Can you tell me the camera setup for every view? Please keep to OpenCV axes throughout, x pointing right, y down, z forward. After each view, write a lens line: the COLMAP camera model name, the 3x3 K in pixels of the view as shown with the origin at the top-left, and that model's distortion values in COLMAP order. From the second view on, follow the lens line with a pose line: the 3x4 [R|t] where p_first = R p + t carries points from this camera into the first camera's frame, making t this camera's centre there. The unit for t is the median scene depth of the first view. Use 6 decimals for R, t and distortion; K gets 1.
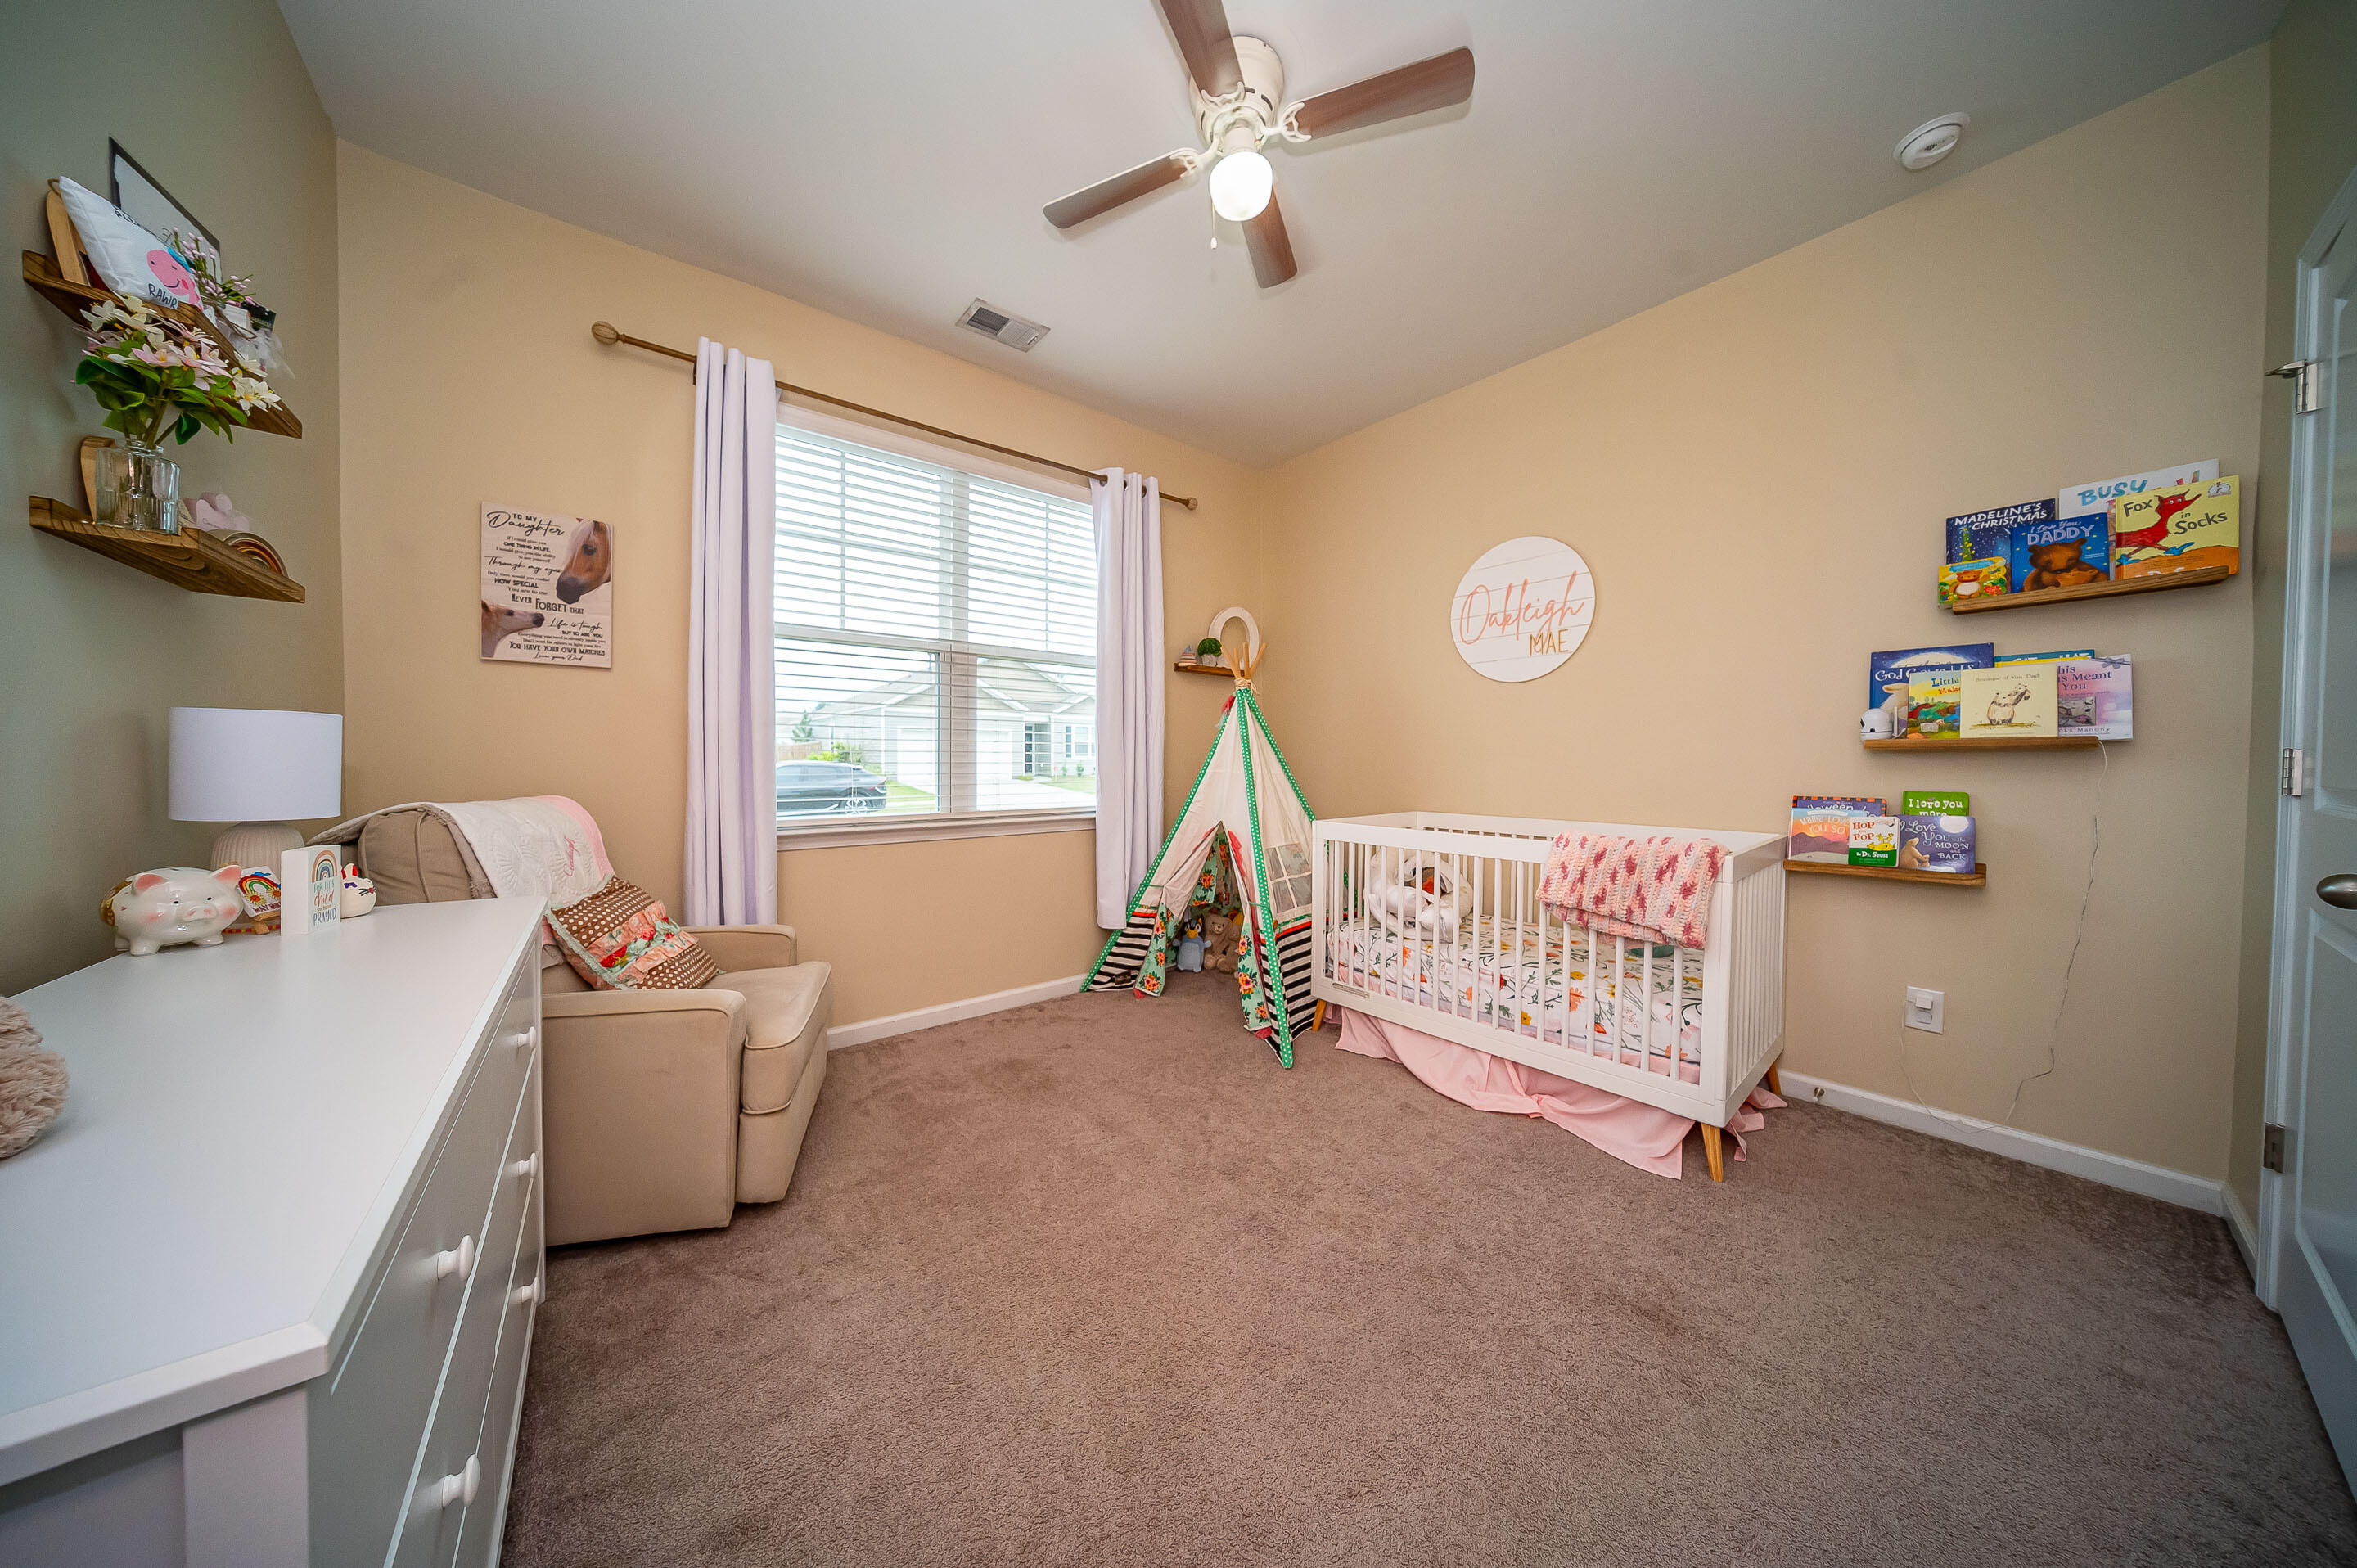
lens RADIAL K [[710.7, 0, 1162.2], [0, 710.7, 765.7], [0, 0, 1]] dist [-0.033479, 0.006980]
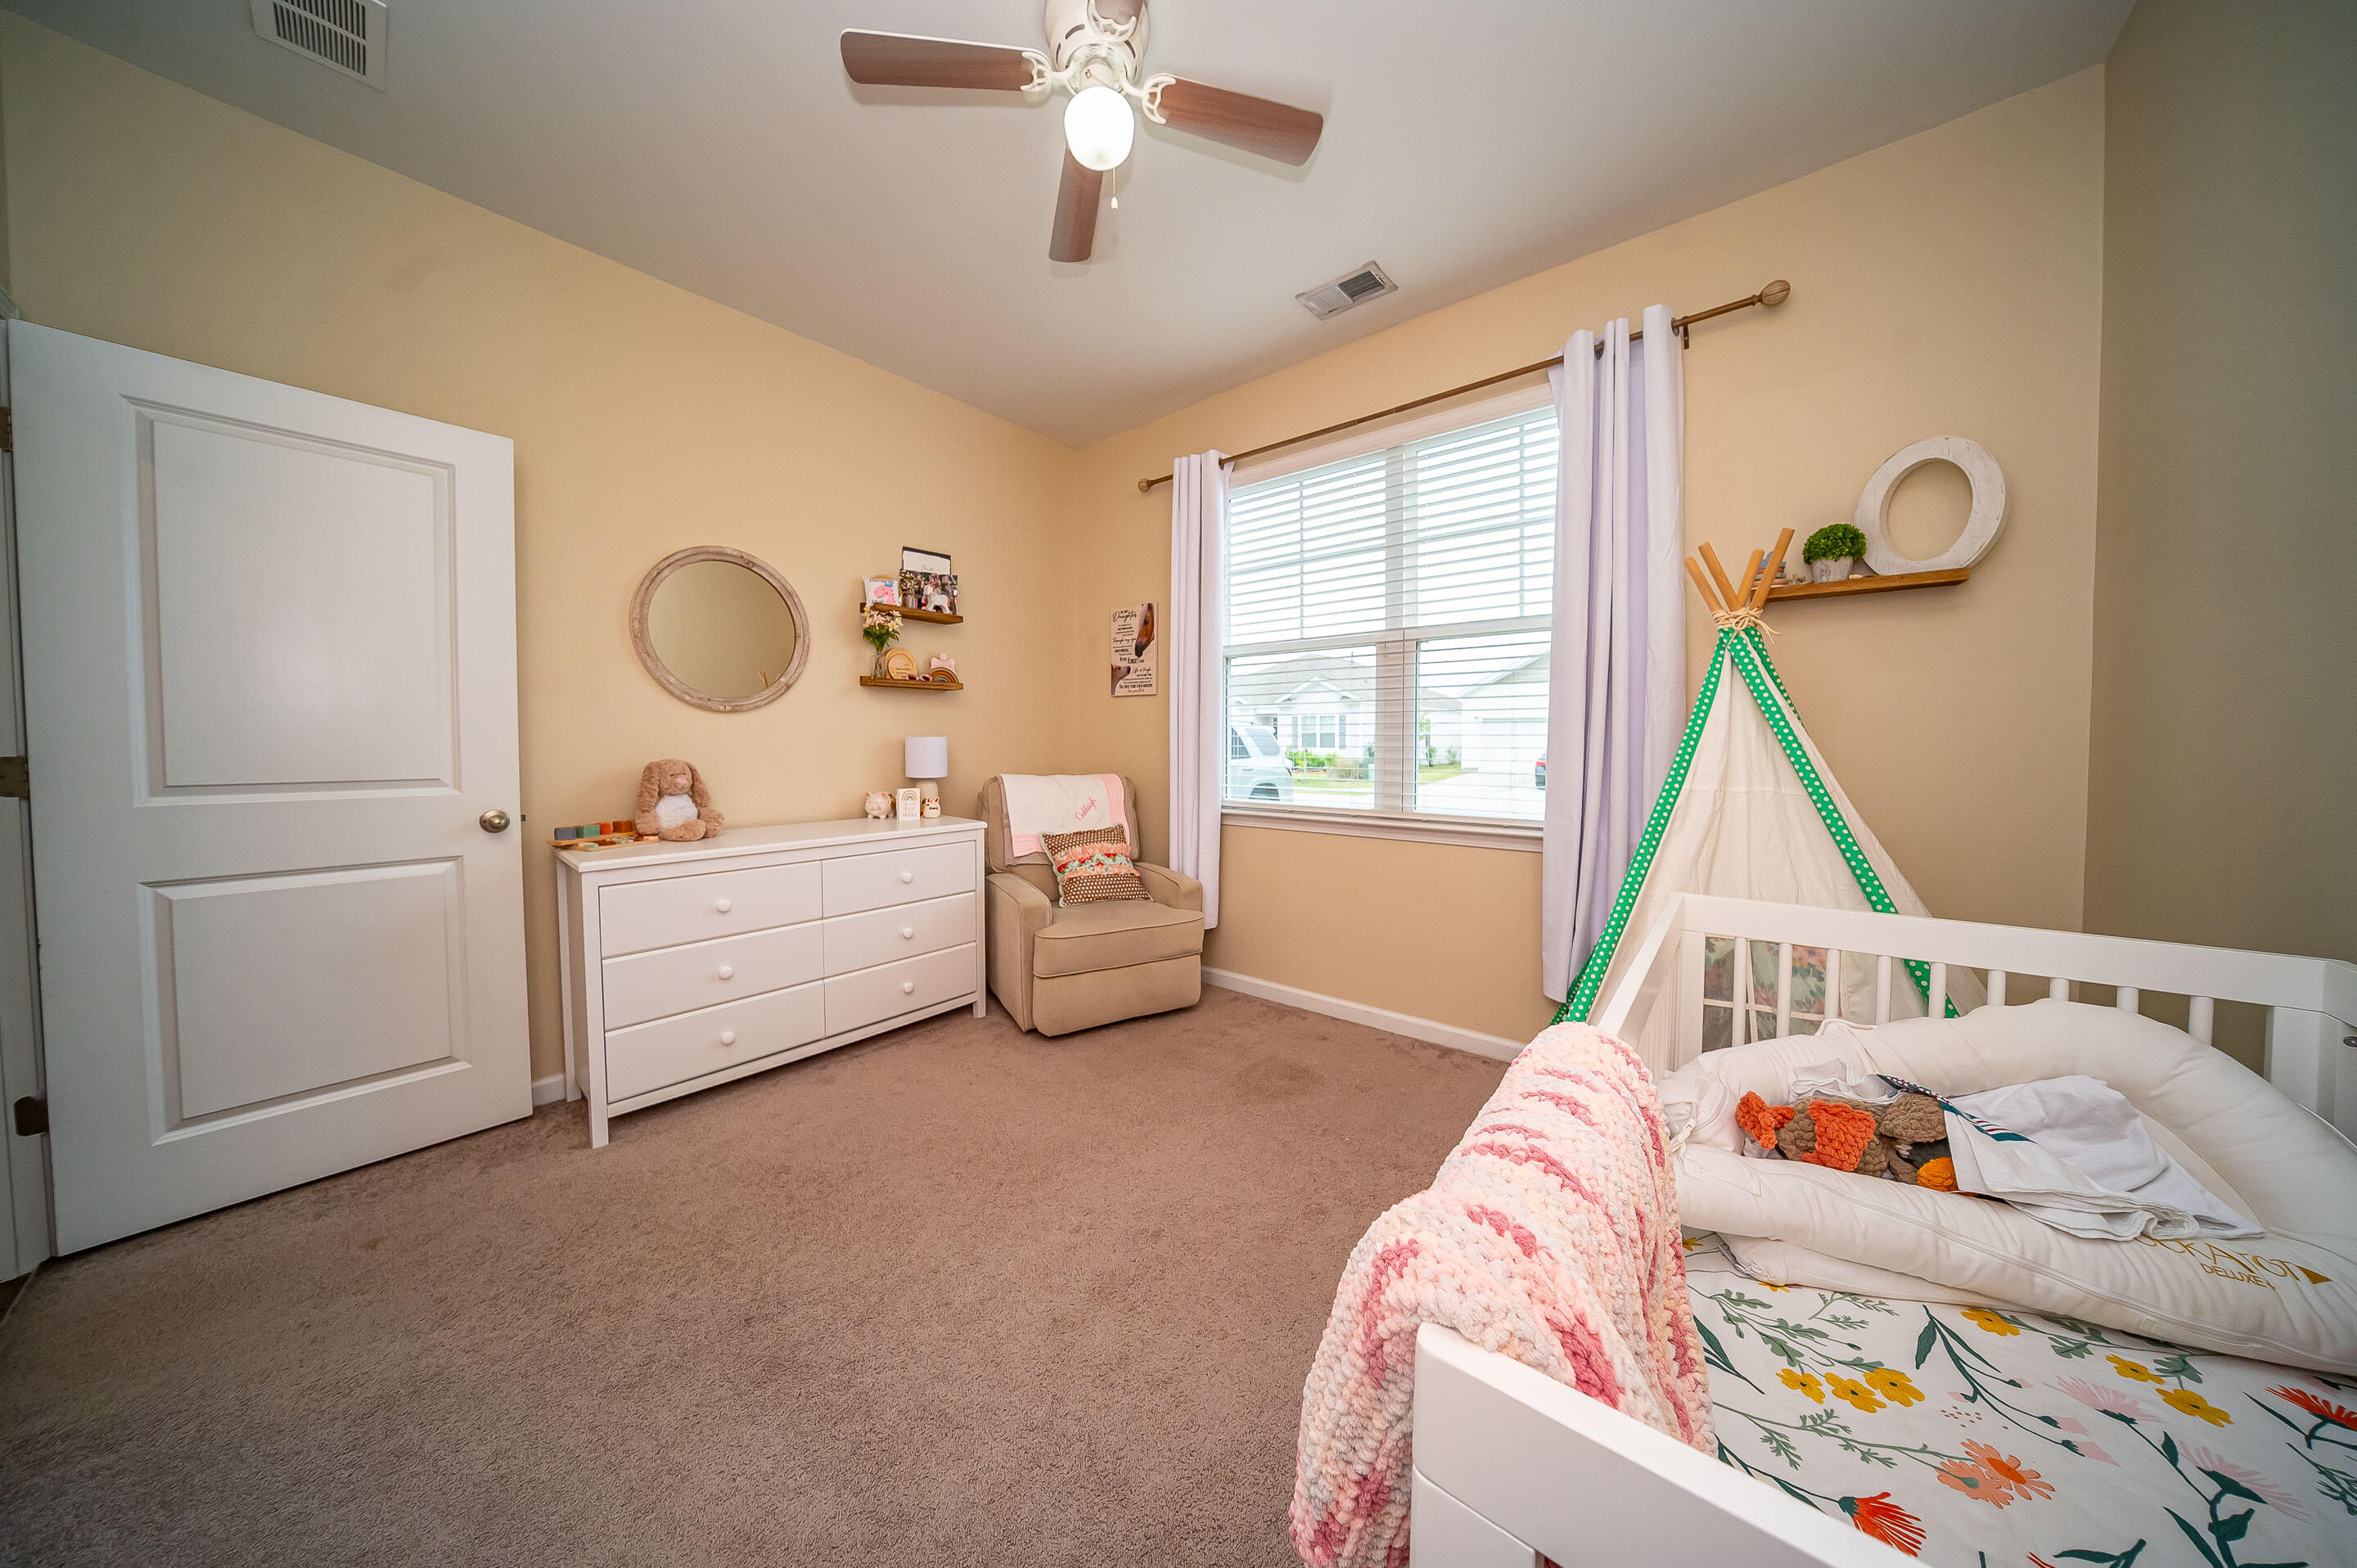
lens RADIAL K [[710.7, 0, 1162.2], [0, 710.7, 765.7], [0, 0, 1]] dist [-0.033479, 0.006980]
pose [[0.201227, 0.025276, -0.979219, 0.771145], [-0.011146, 0.999661, 0.023513, -0.017918], [0.979481, 0.006183, 0.201440, 0.688320]]
